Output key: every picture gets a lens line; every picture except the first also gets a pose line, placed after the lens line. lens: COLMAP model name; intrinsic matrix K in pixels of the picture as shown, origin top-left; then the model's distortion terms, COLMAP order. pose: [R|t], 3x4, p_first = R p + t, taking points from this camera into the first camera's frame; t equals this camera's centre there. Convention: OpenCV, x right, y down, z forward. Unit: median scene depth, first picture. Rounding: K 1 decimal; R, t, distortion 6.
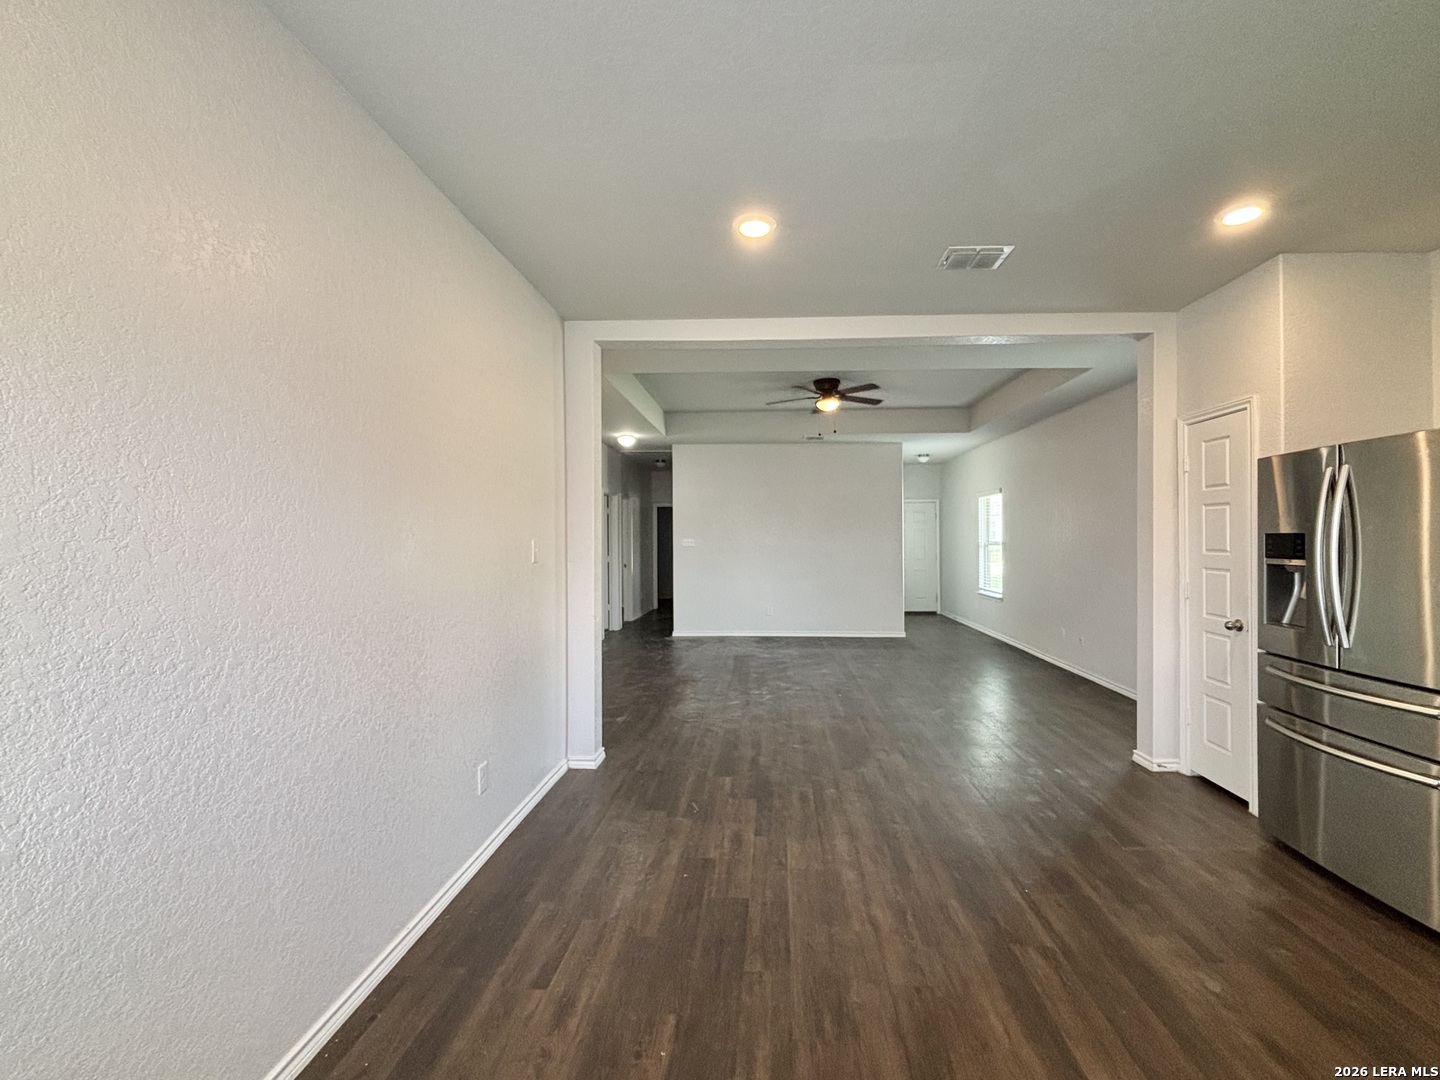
lens RADIAL K [[636.5, 0, 746.2], [0, 636.5, 533.6], [0, 0, 1]] dist [-0.001055, -0.000595]
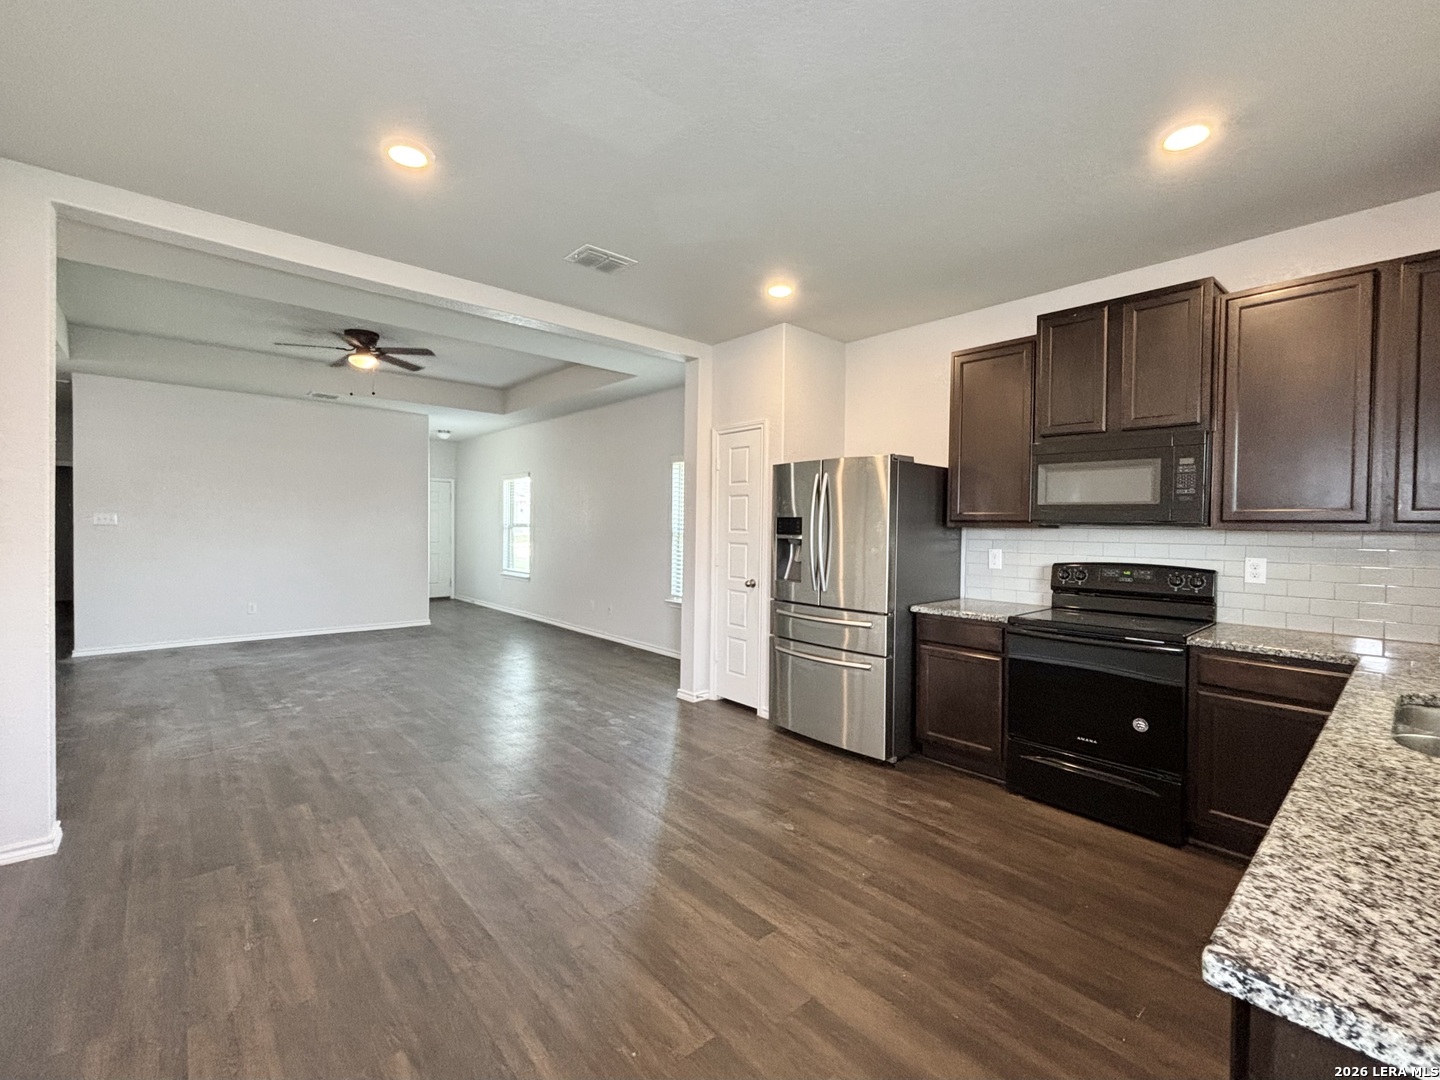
lens RADIAL K [[636.5, 0, 746.2], [0, 636.5, 533.6], [0, 0, 1]] dist [-0.001055, -0.000595]
pose [[0.704240, 0.001995, 0.709959, -0.196446], [-0.018625, 0.999704, 0.015665, 0.012547], [-0.709717, -0.024255, 0.704069, 0.032353]]
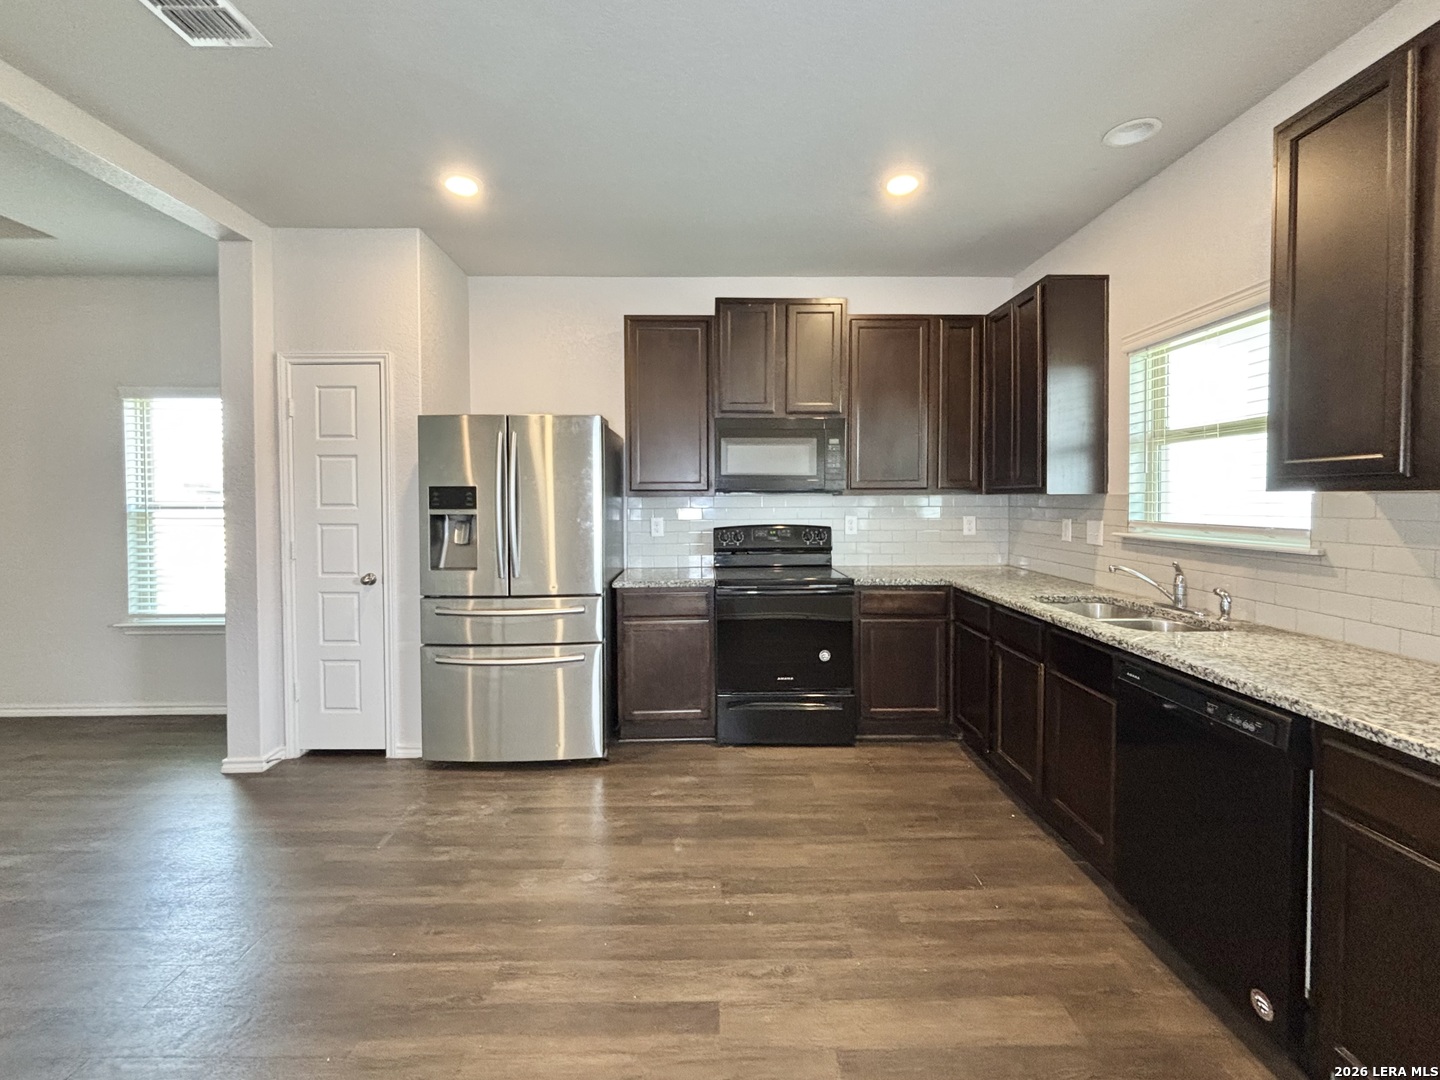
lens RADIAL K [[611.7, 0, 751.4], [0, 611.7, 510.6], [0, 0, 1]] dist [0.001803, -0.000124]
pose [[-0.071984, -0.019545, 0.997214, -0.201534], [-0.001752, 0.999809, 0.019469, 0.015413], [-0.997404, -0.000346, -0.072004, 0.422194]]
